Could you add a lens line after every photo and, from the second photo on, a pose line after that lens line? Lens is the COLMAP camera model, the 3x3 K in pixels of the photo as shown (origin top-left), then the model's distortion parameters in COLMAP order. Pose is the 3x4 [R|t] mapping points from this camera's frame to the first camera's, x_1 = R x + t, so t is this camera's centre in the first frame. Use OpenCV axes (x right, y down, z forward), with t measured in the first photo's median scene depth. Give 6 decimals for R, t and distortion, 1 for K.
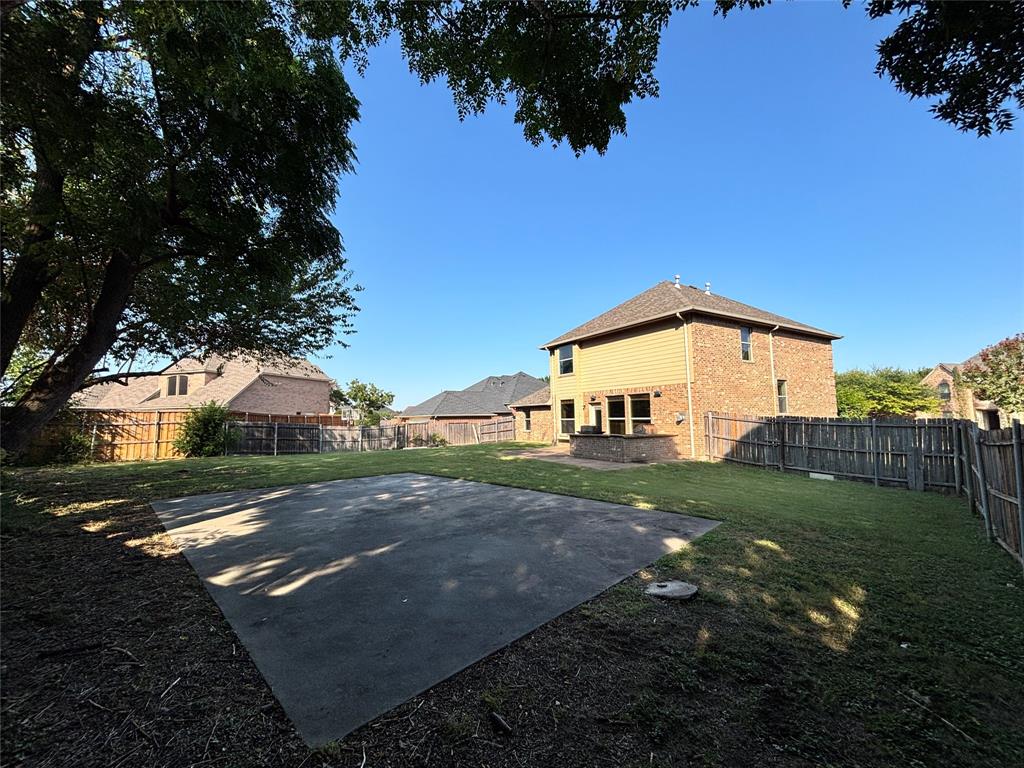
lens RADIAL K [[419.7, 0, 515.4], [0, 419.7, 381.4], [0, 0, 1]] dist [0.004443, -0.000163]
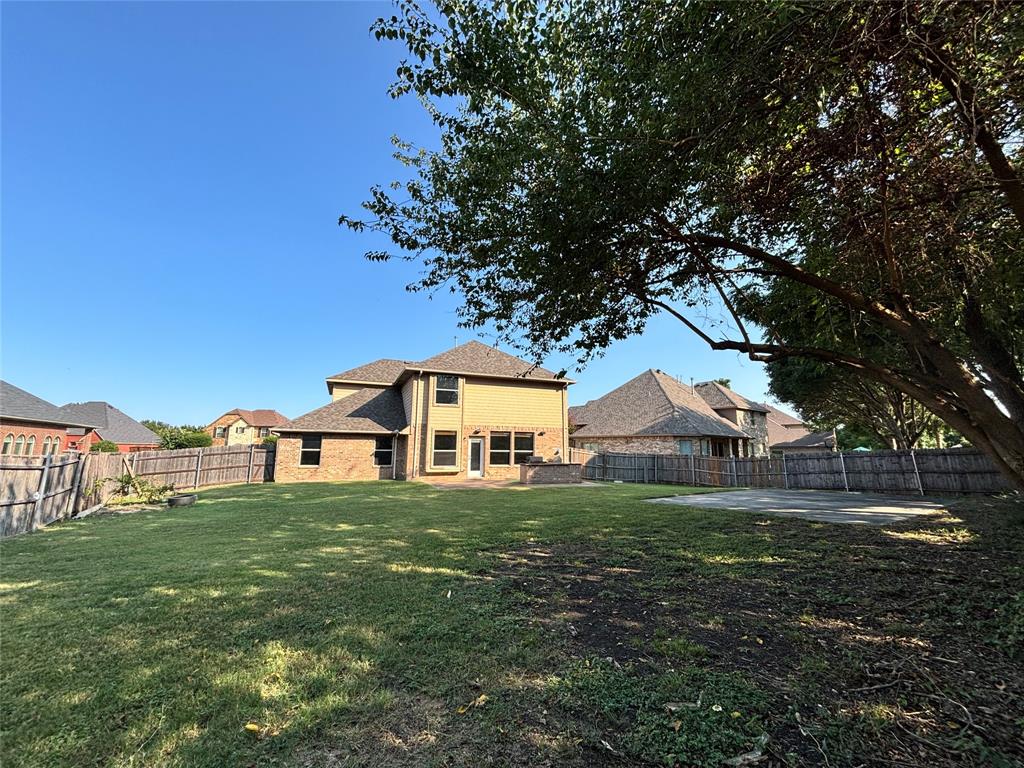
lens RADIAL K [[419.7, 0, 514.8], [0, 419.7, 373.4], [0, 0, 1]] dist [0.004443, -0.000163]
pose [[0.169632, 0.200983, 0.964796, -0.877480], [-0.090998, 0.977996, -0.187733, 0.087578], [-0.981297, -0.055949, 0.184188, 0.711316]]
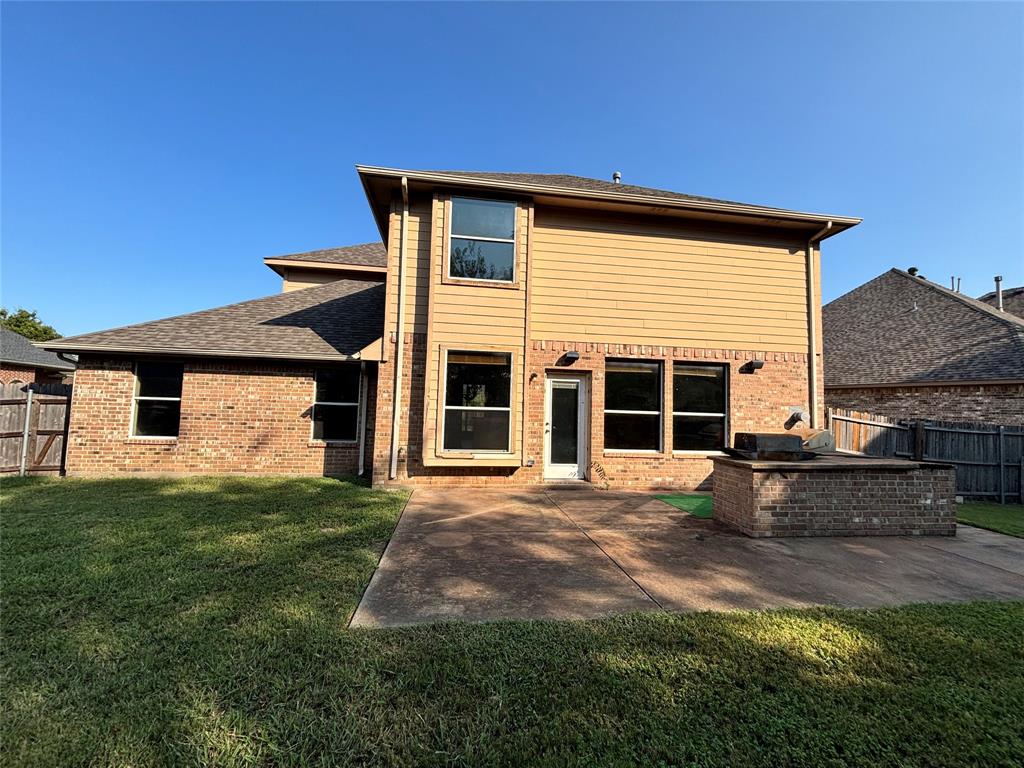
lens RADIAL K [[419.7, 0, 512.6], [0, 419.7, 376.6], [0, 0, 1]] dist [0.004443, -0.000163]
pose [[0.405969, 0.094325, 0.909006, -0.191924], [-0.111653, 0.992327, -0.053106, 0.083828], [-0.907041, -0.079934, 0.413386, 0.882550]]
